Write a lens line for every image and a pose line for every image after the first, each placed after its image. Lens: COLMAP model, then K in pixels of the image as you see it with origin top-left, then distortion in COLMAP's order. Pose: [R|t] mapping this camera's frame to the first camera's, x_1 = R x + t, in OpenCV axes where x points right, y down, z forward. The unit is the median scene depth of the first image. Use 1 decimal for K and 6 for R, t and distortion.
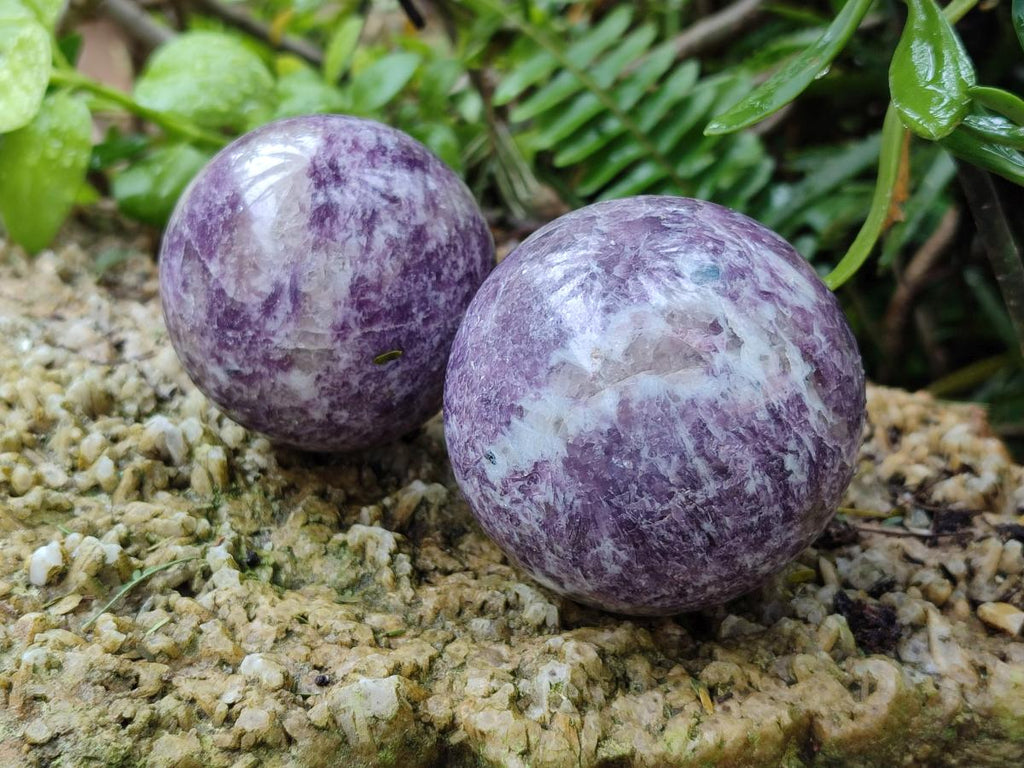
lens RADIAL K [[1634.0, 0, 507.1], [0, 1634.0, 373.4], [0, 0, 1]] dist [0.271921, 0.000000]
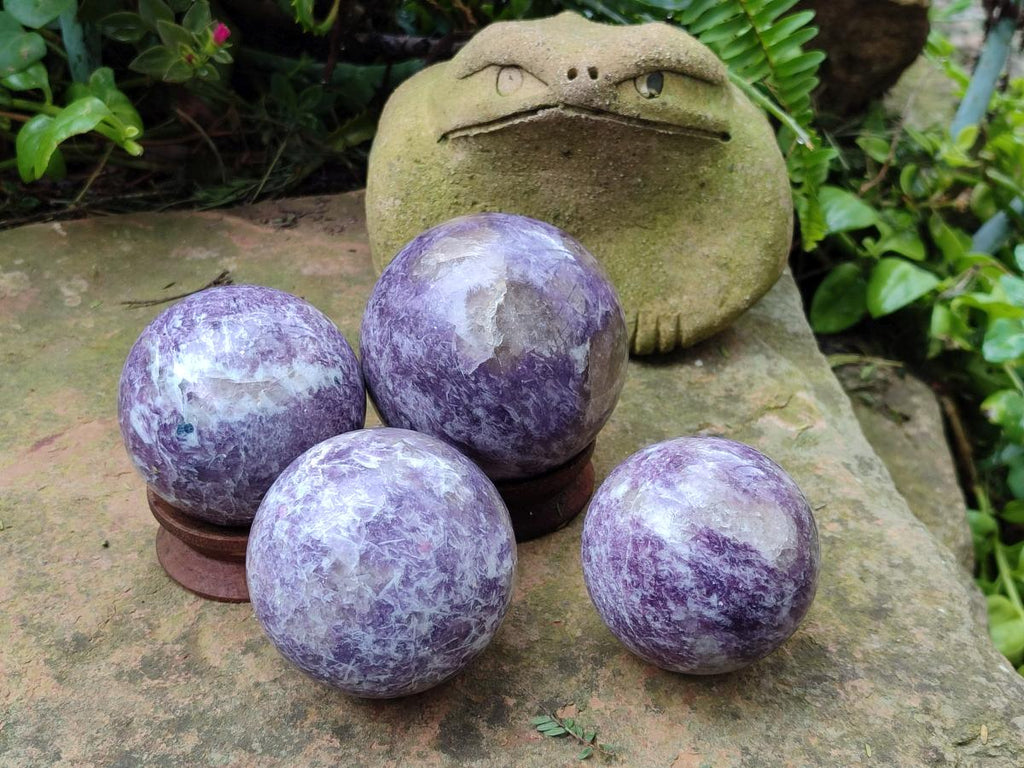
lens RADIAL K [[1634.0, 0, 510.5], [0, 1634.0, 384.9], [0, 0, 1]] dist [0.271921, 0.000000]
pose [[-0.956629, -0.280728, 0.077799, -0.344356], [0.289486, -0.886290, 0.361508, -0.564708], [-0.032533, 0.368351, 0.929117, -0.698317]]
